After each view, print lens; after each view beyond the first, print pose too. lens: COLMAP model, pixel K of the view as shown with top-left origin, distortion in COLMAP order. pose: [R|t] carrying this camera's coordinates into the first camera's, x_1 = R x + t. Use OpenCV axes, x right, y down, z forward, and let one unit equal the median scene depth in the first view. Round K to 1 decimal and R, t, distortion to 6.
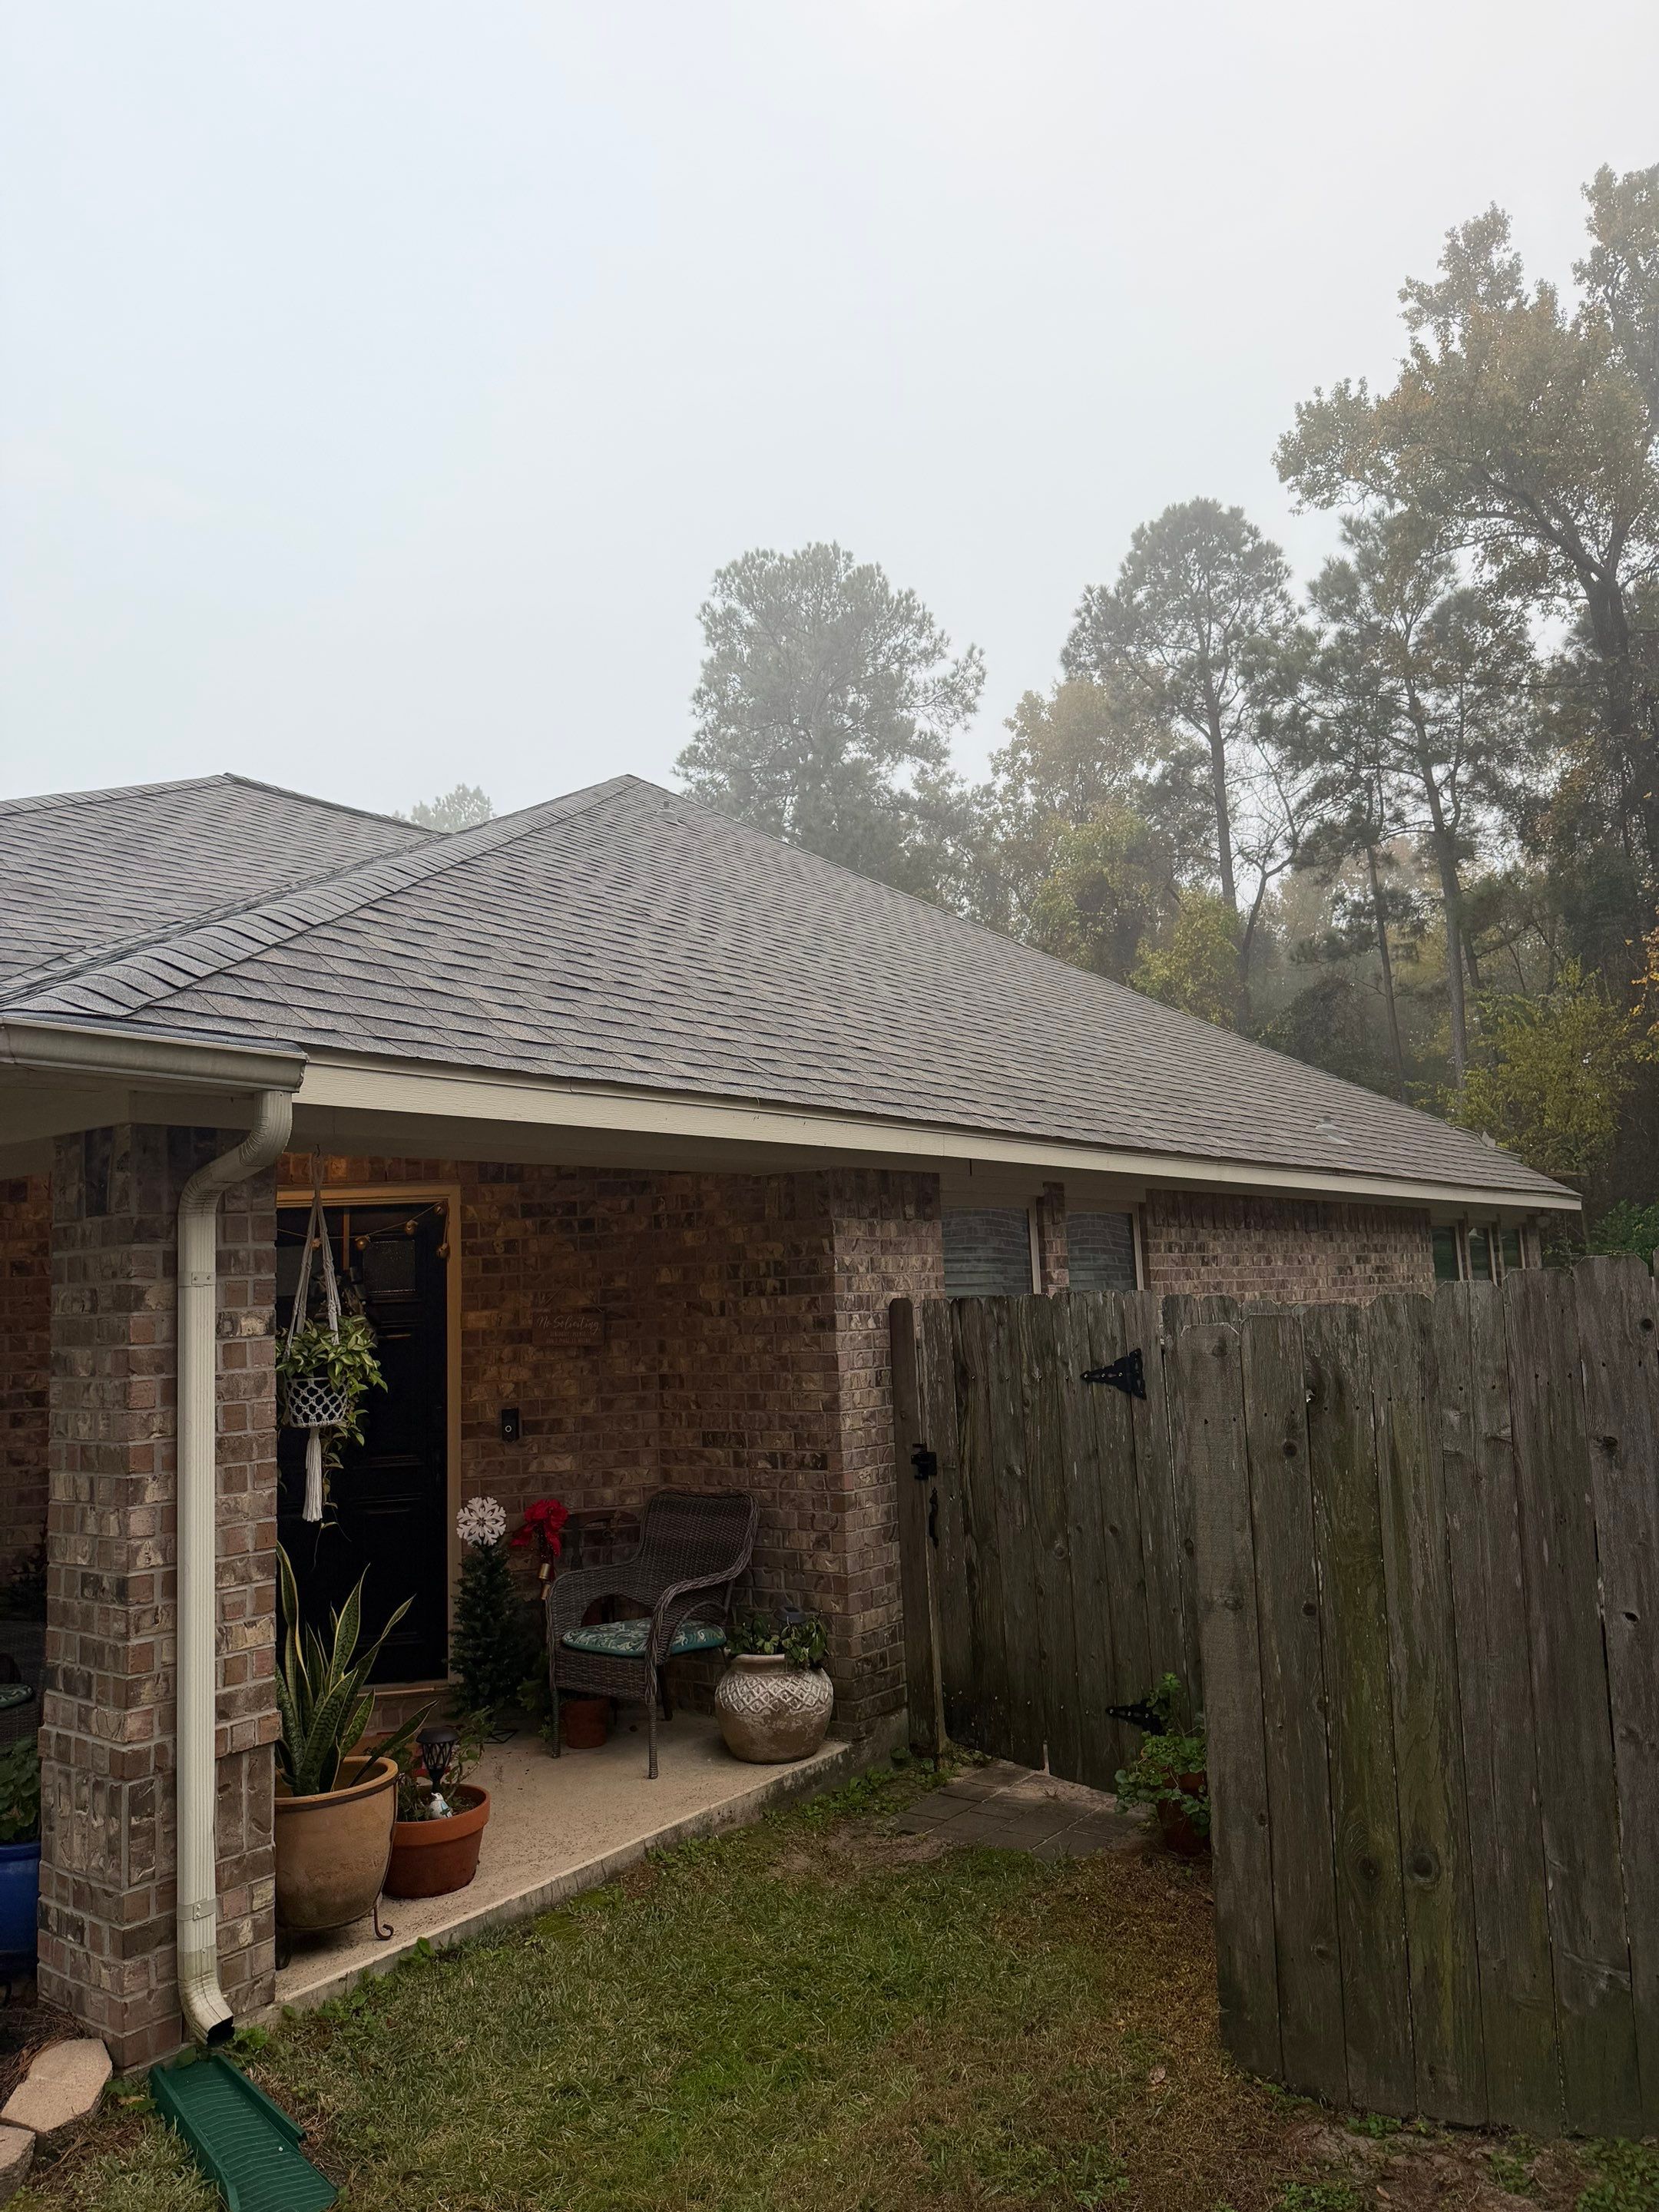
lens RADIAL K [[1519.6, 0, 831.2], [0, 1519.6, 1165.8], [0, 0, 1]] dist [0.023831, -0.000422]
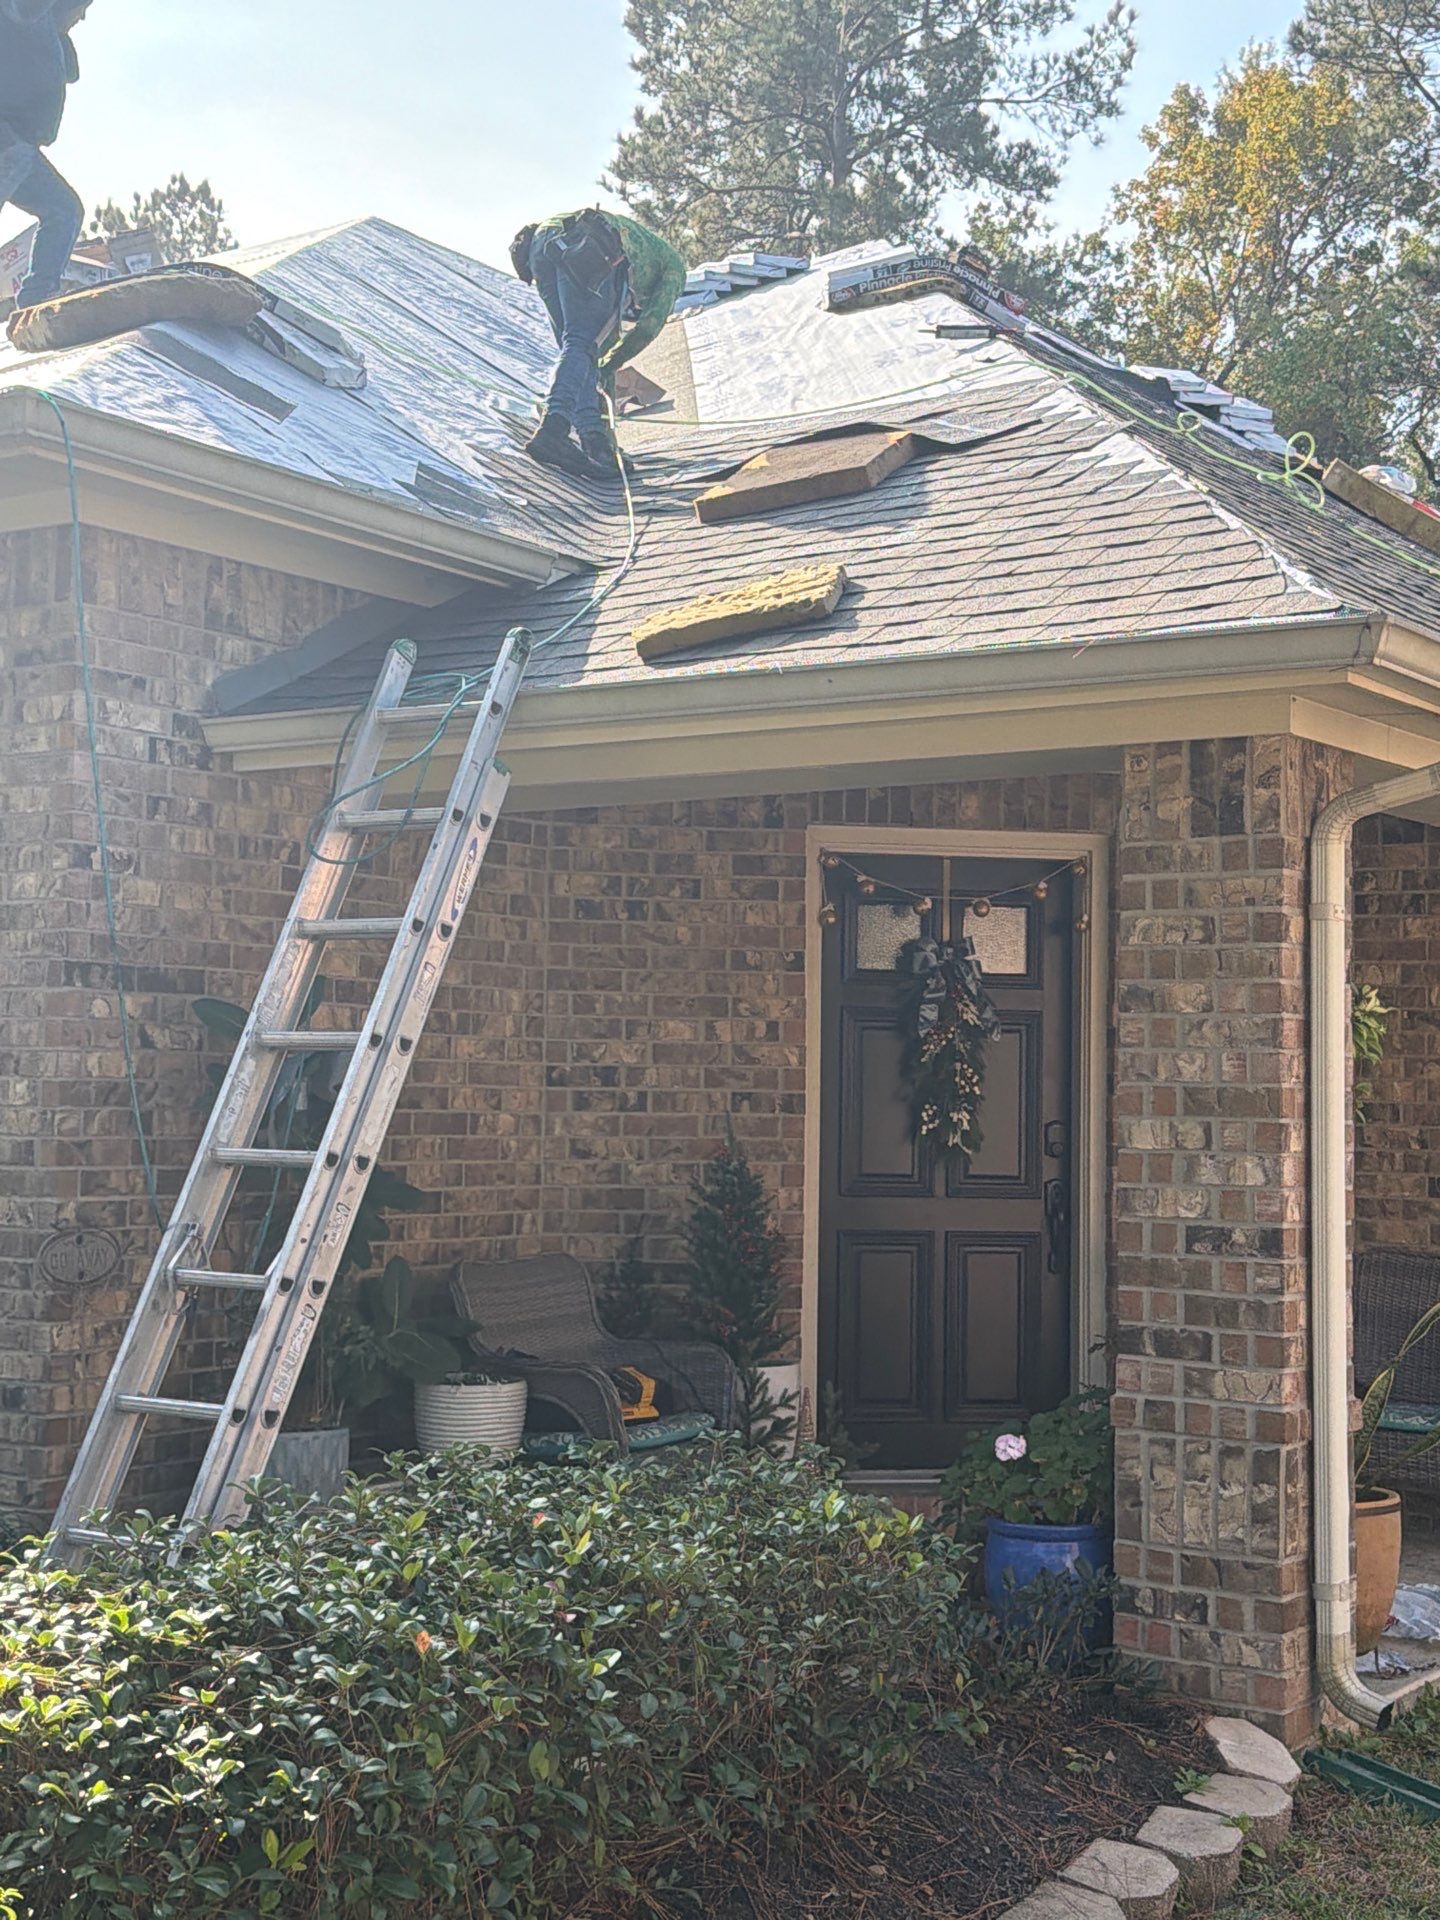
lens RADIAL K [[2631.3, 0, 665.8], [0, 2631.3, 959.0], [0, 0, 1]] dist [0.249831, -0.863195]
pose [[0.997963, 0.062482, 0.012898, -0.073231], [-0.062867, 0.997510, 0.031949, 0.006820], [-0.010869, -0.032694, 0.999406, -0.050038]]
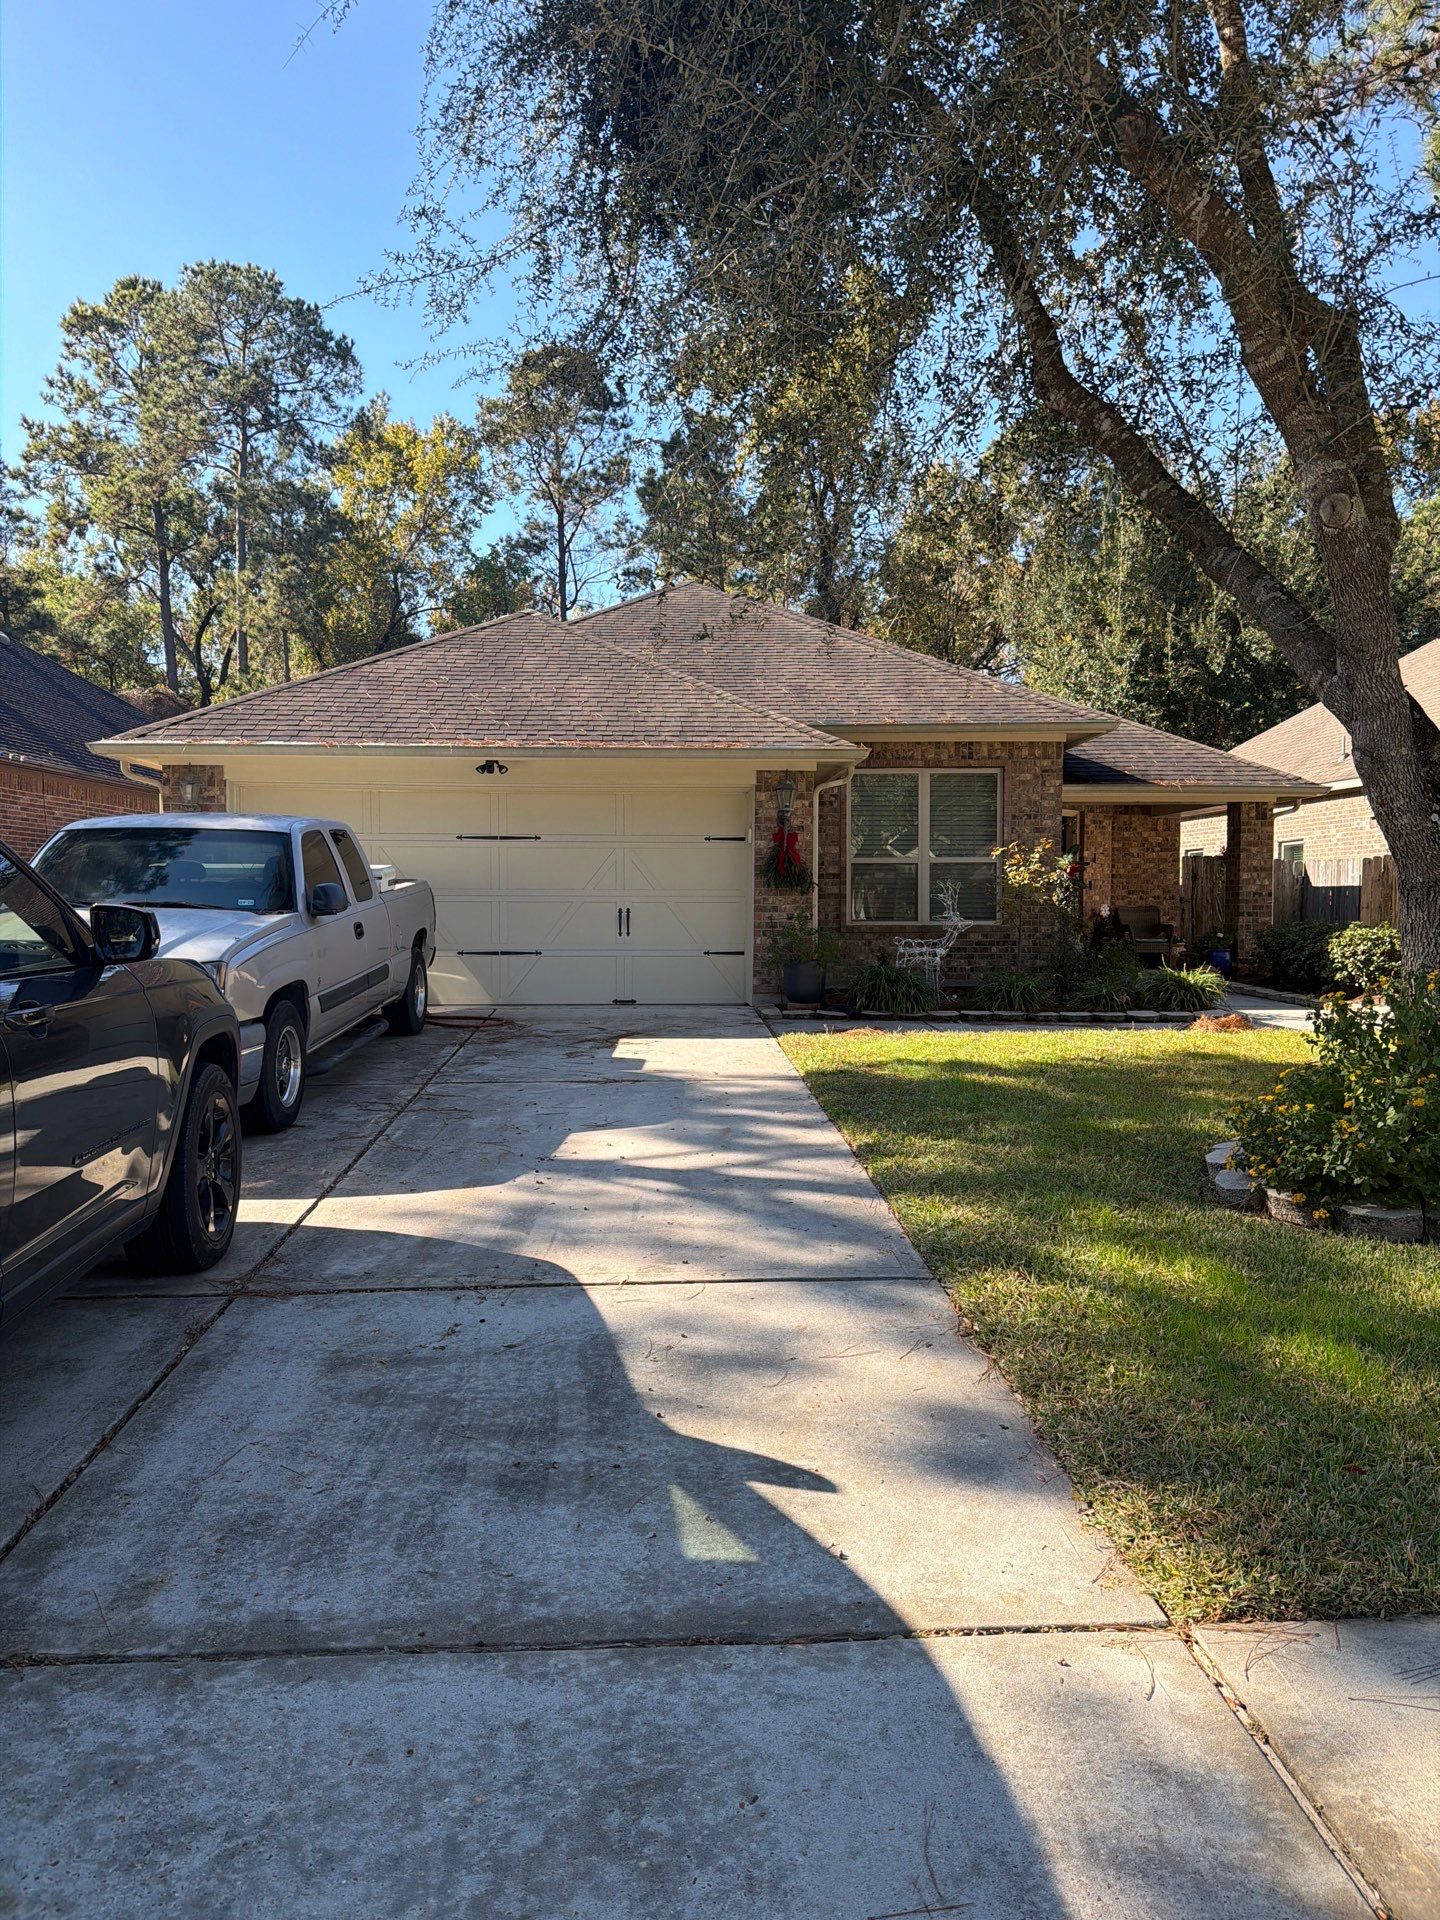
lens RADIAL K [[1317.6, 0, 707.7], [0, 1317.6, 970.9], [0, 0, 1]] dist [0.104713, -0.170730]
pose [[0.776666, 0.013569, 0.629766, -0.403818], [-0.087833, 0.992334, 0.086941, 0.026350], [-0.623758, -0.122838, 0.771904, -0.111522]]
